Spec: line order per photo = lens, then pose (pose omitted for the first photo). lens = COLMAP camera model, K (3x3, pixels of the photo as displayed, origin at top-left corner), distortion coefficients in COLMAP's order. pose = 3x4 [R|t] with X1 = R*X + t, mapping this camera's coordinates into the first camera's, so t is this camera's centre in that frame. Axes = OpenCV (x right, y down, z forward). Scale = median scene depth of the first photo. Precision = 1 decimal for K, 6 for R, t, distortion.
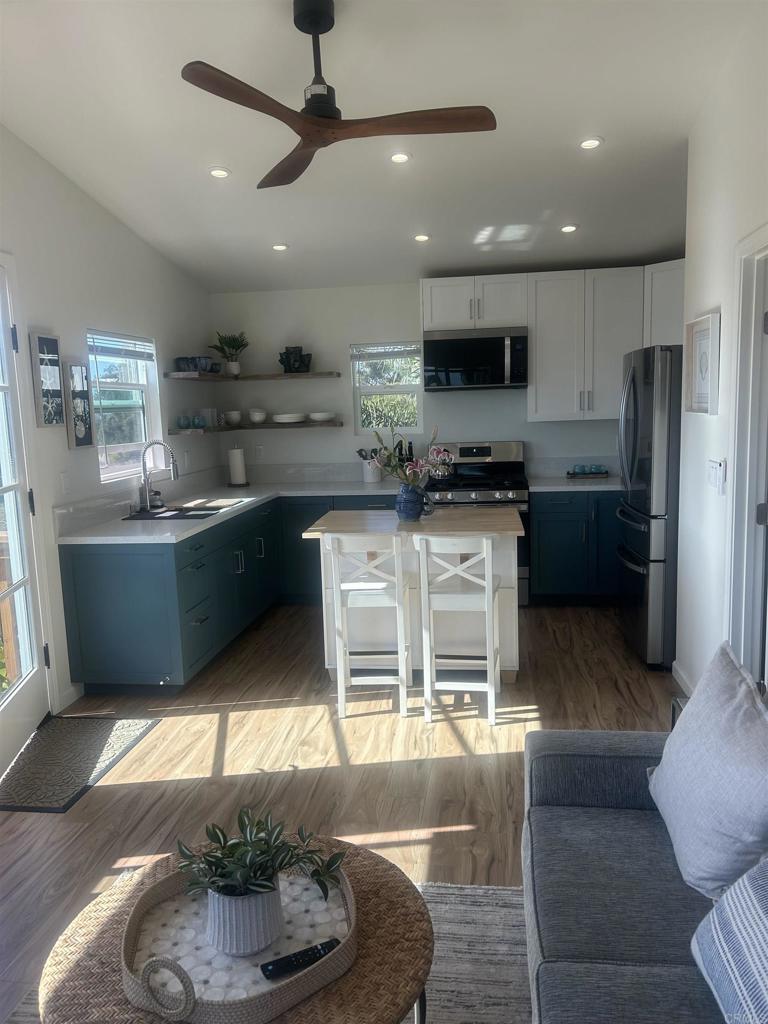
lens RADIAL K [[775.4, 0, 395.8], [0, 775.4, 511.0], [0, 0, 1]] dist [0.083701, -0.059385]
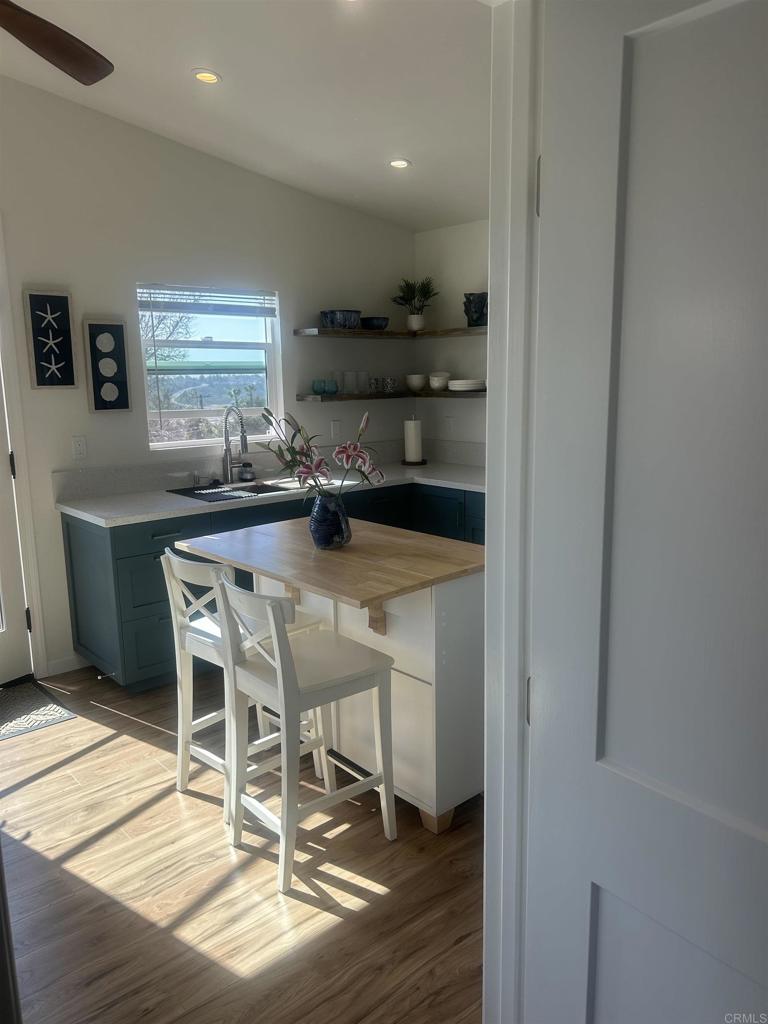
lens RADIAL K [[775.4, 0, 395.8], [0, 775.4, 511.0], [0, 0, 1]] dist [0.083701, -0.059385]
pose [[0.755616, 0.143740, -0.639048, 0.416397], [-0.105679, 0.989596, 0.097633, -0.077392], [0.646433, -0.006239, 0.762945, 0.428598]]
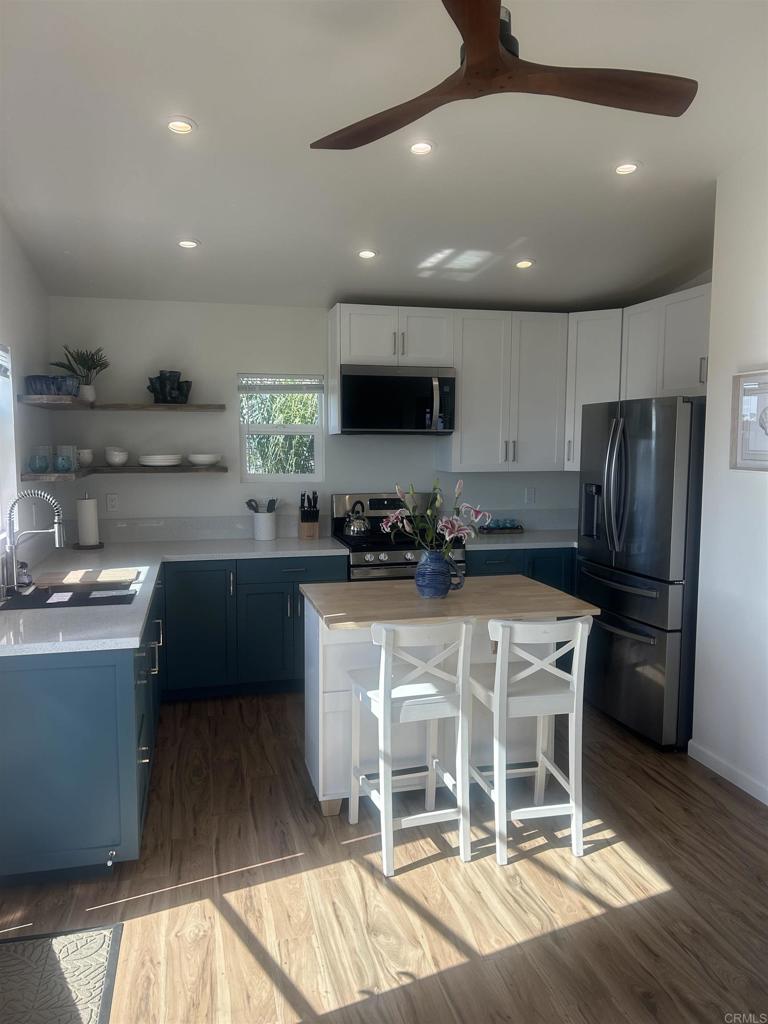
lens RADIAL K [[765.6, 0, 388.9], [0, 765.6, 513.7], [0, 0, 1]] dist [0.087470, -0.072651]
pose [[0.930080, -0.000520, 0.367356, -0.260458], [0.018400, 0.998810, -0.045173, -0.031820], [-0.366895, 0.048774, 0.928983, 0.236670]]
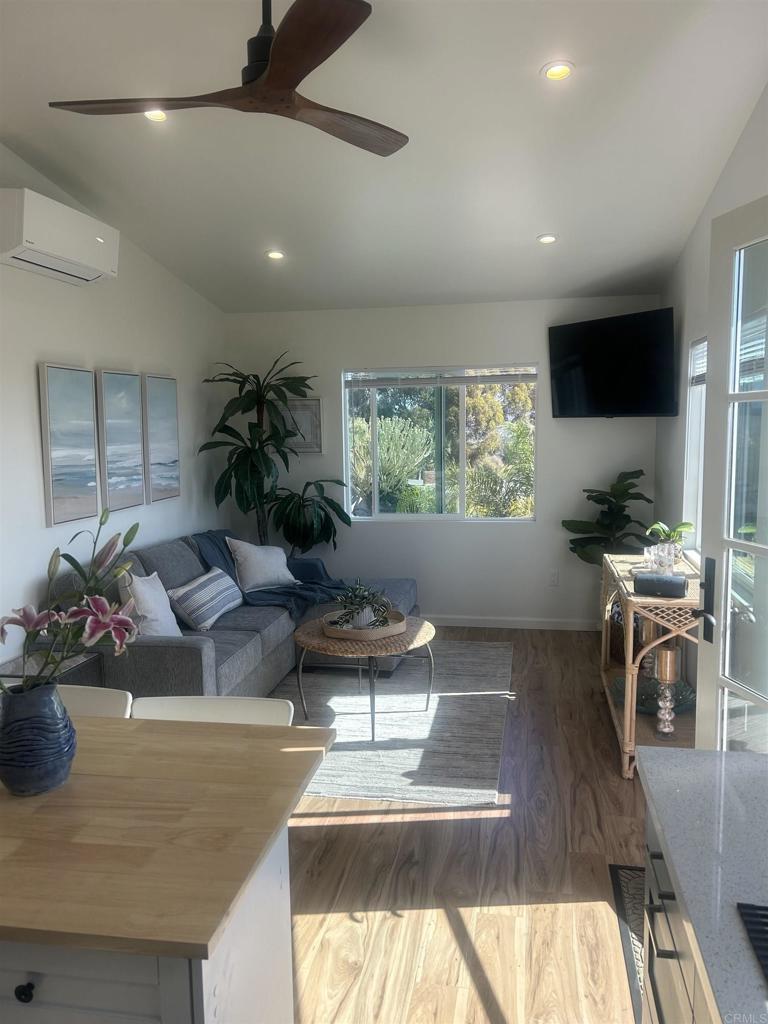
lens RADIAL K [[775.4, 0, 395.8], [0, 775.4, 511.0], [0, 0, 1]] dist [0.083701, -0.059385]
pose [[-0.997726, 0.042619, 0.052224, -0.144743], [0.054820, 0.963855, 0.260728, -0.166385], [-0.039224, 0.262998, -0.963999, 1.100288]]
